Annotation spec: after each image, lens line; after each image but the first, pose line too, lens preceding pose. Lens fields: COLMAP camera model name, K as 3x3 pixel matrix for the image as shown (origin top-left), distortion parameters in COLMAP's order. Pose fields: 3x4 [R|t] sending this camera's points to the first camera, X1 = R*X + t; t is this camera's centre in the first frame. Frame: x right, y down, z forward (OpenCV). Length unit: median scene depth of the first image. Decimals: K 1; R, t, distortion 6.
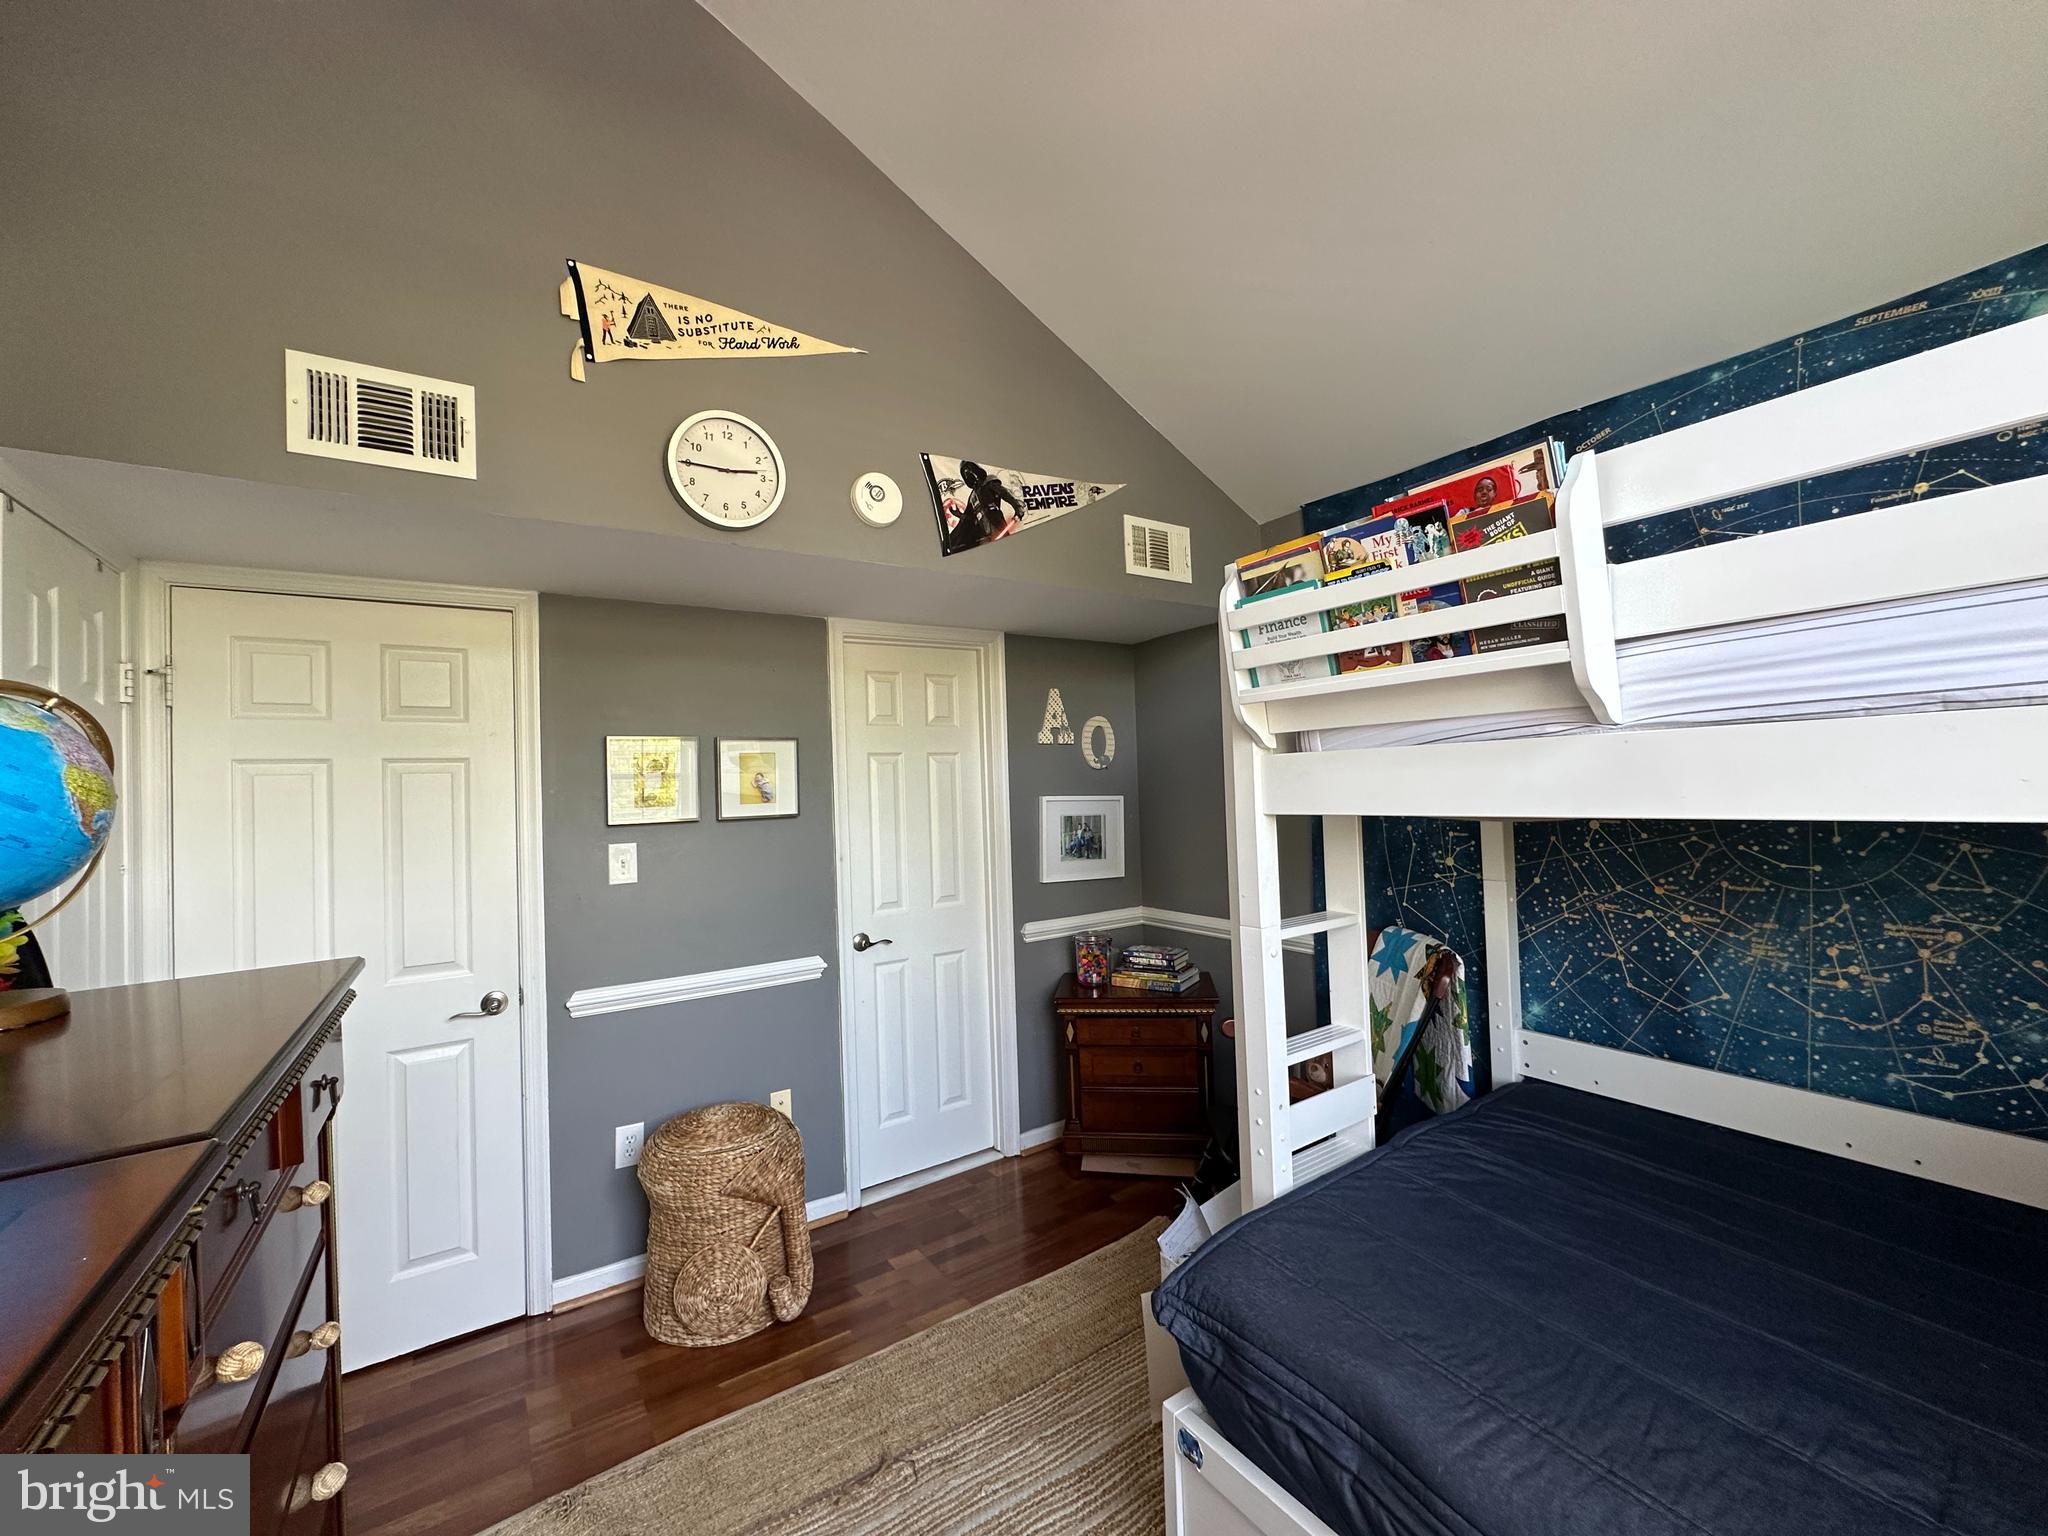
lens RADIAL K [[828.3, 0, 1030.9], [0, 828.3, 772.5], [0, 0, 1]] dist [0.002133, 0.000213]
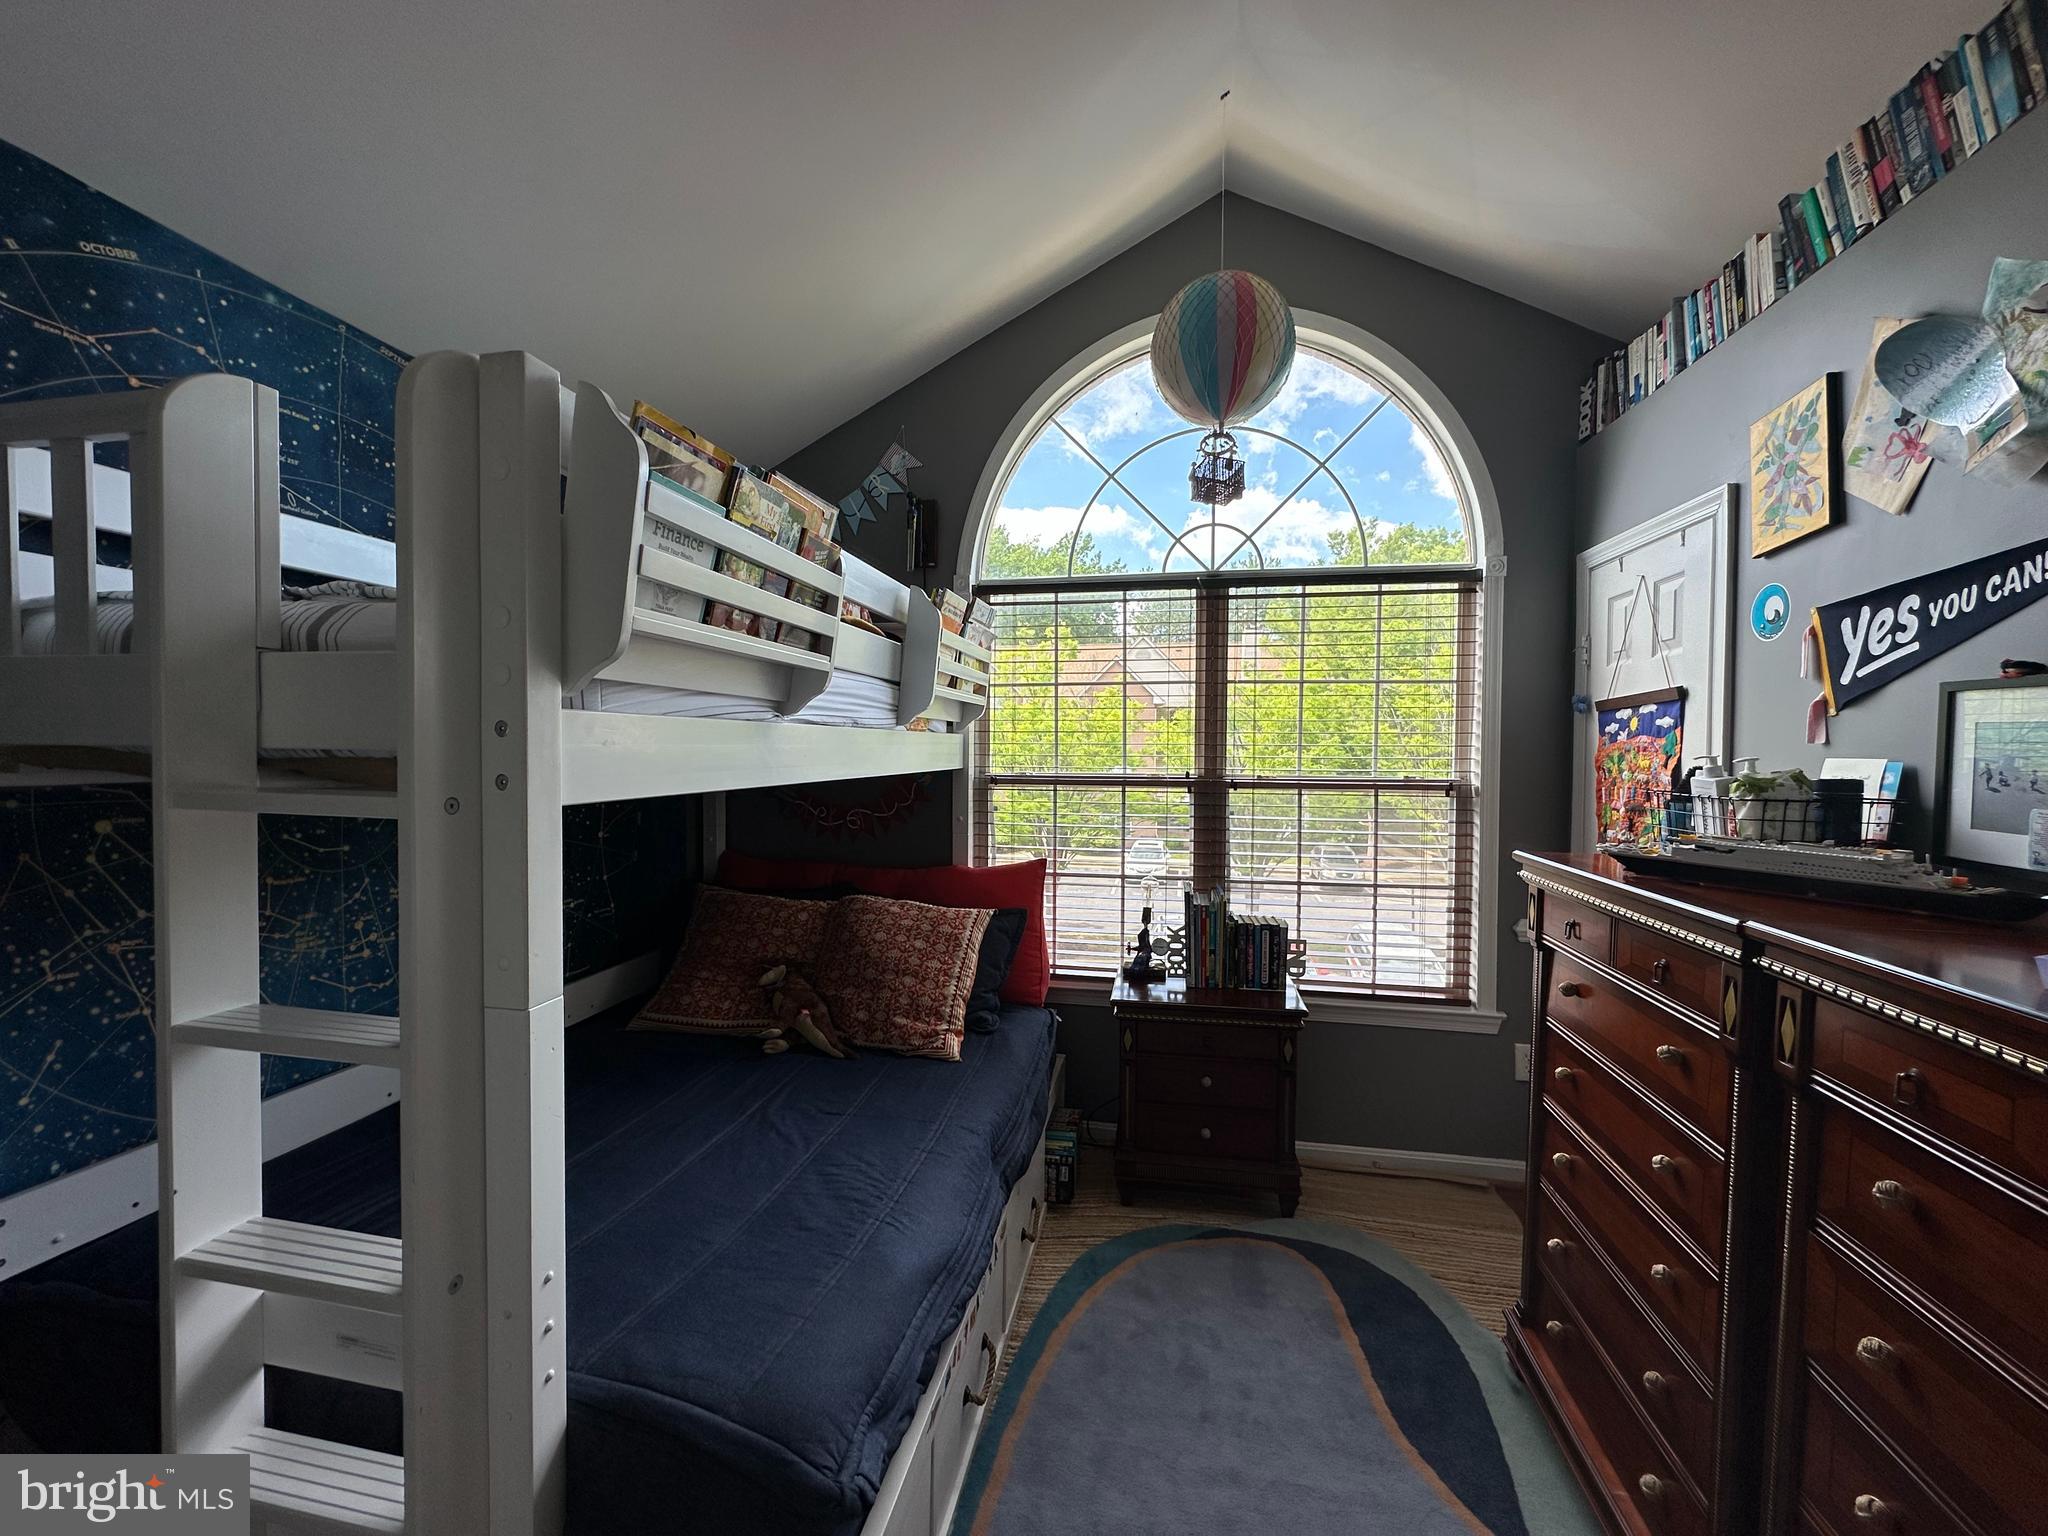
lens RADIAL K [[828.3, 0, 1030.9], [0, 828.3, 772.5], [0, 0, 1]] dist [0.002133, 0.000213]
pose [[-0.707528, 0.006912, 0.706651, -0.367976], [0.006253, 0.999974, -0.003521, 0.029892], [-0.706657, 0.001928, -0.707553, 1.095297]]
